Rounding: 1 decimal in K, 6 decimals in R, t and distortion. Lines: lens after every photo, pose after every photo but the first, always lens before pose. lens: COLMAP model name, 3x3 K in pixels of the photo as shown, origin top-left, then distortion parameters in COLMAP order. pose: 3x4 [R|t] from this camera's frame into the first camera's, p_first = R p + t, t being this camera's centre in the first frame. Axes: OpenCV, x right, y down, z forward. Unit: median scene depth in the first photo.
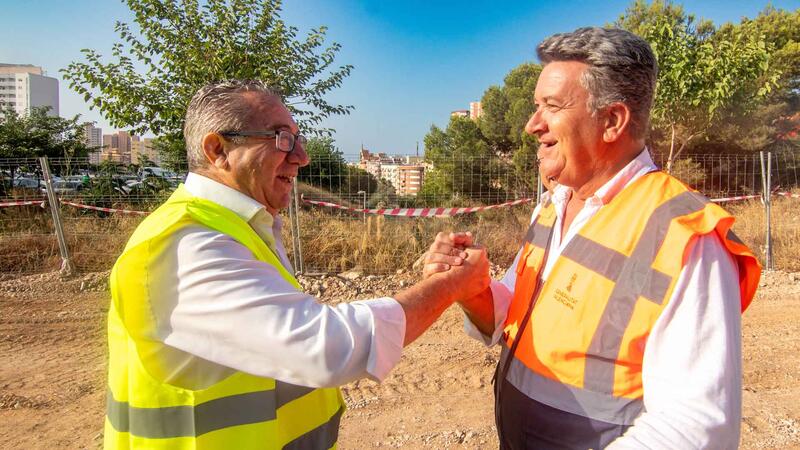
lens RADIAL K [[572.7, 0, 406.4], [0, 572.7, 185.8], [0, 0, 1]] dist [-0.001503, -0.009360]
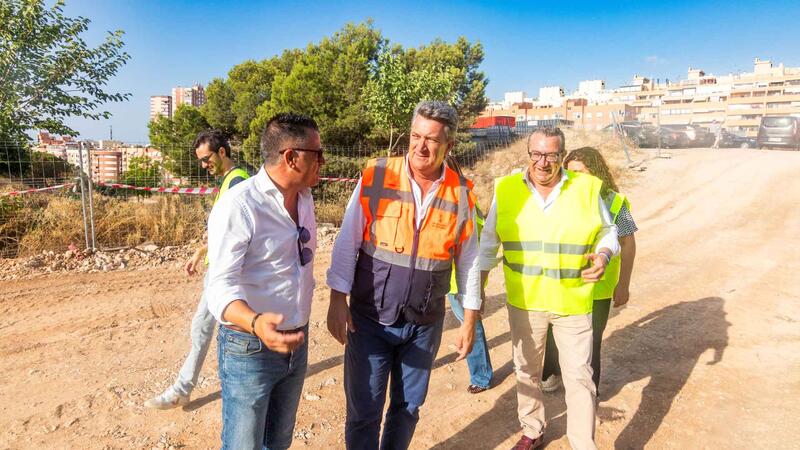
lens RADIAL K [[518.4, 0, 406.9], [0, 518.4, 199.7], [0, 0, 1]] dist [0.018670, 0.014403]
pose [[0.863140, -0.035843, 0.503692, -0.163527], [0.007796, 0.998305, 0.057680, 0.004362], [-0.504905, -0.045859, 0.861956, -0.145622]]
